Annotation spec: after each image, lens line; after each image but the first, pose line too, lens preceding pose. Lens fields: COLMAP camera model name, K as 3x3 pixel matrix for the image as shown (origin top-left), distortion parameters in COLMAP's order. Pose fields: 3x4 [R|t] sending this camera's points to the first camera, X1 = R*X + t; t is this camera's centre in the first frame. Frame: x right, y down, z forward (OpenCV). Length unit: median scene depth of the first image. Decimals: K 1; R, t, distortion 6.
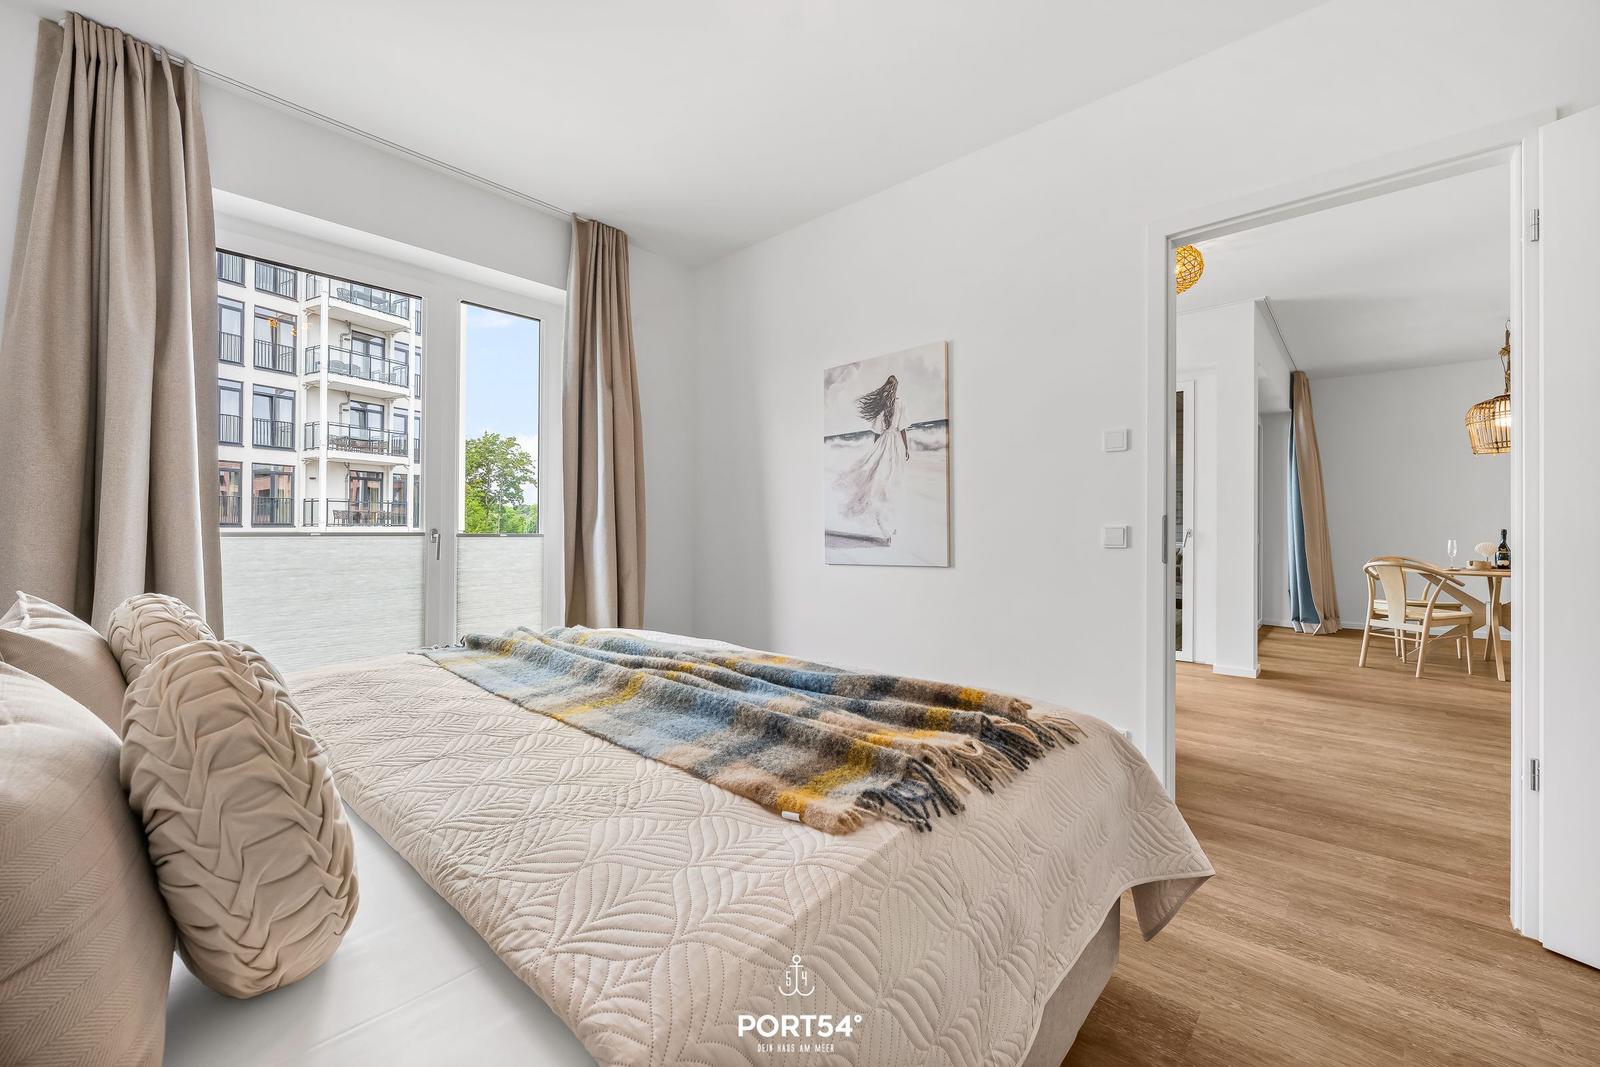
lens RADIAL K [[640.9, 0, 796.0], [0, 640.9, 524.2], [0, 0, 1]] dist [0.001099, 0.000139]
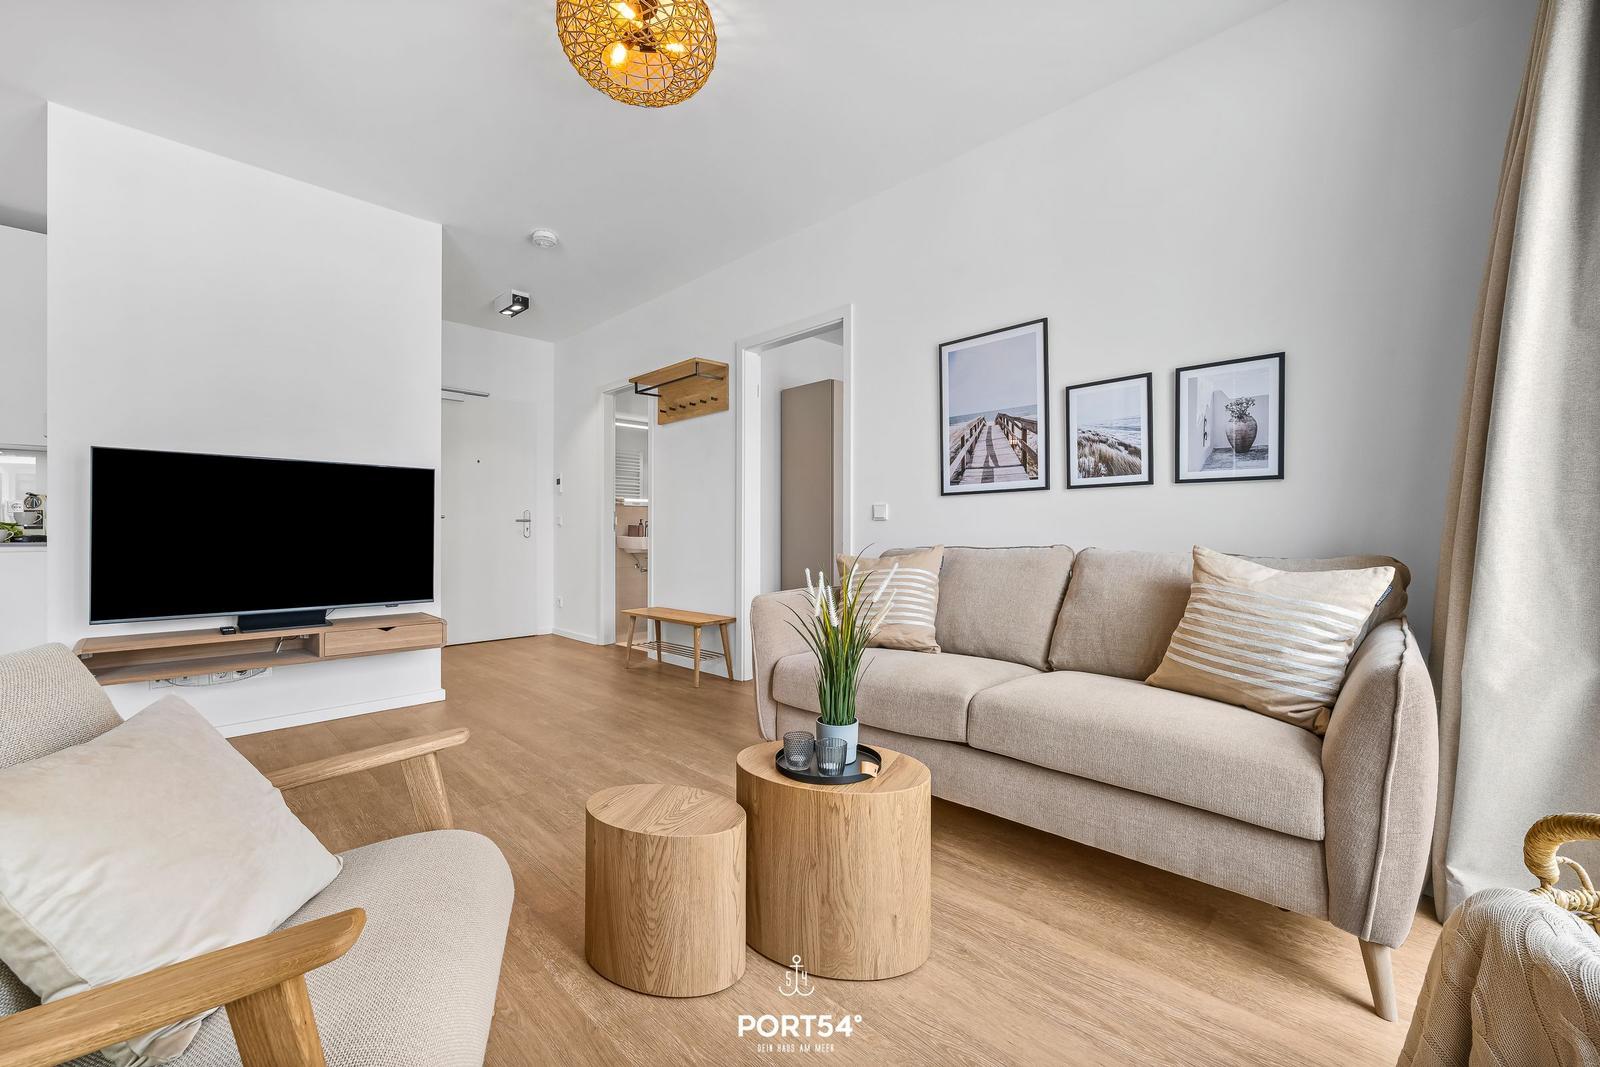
lens RADIAL K [[639.8, 0, 790.3], [0, 639.8, 537.7], [0, 0, 1]] dist [-0.001146, -0.000058]
pose [[-0.998686, 0.002794, 0.051171, 0.294672], [0.002861, 0.999995, 0.001250, 0.033734], [-0.051167, 0.001395, -0.998689, 1.160238]]
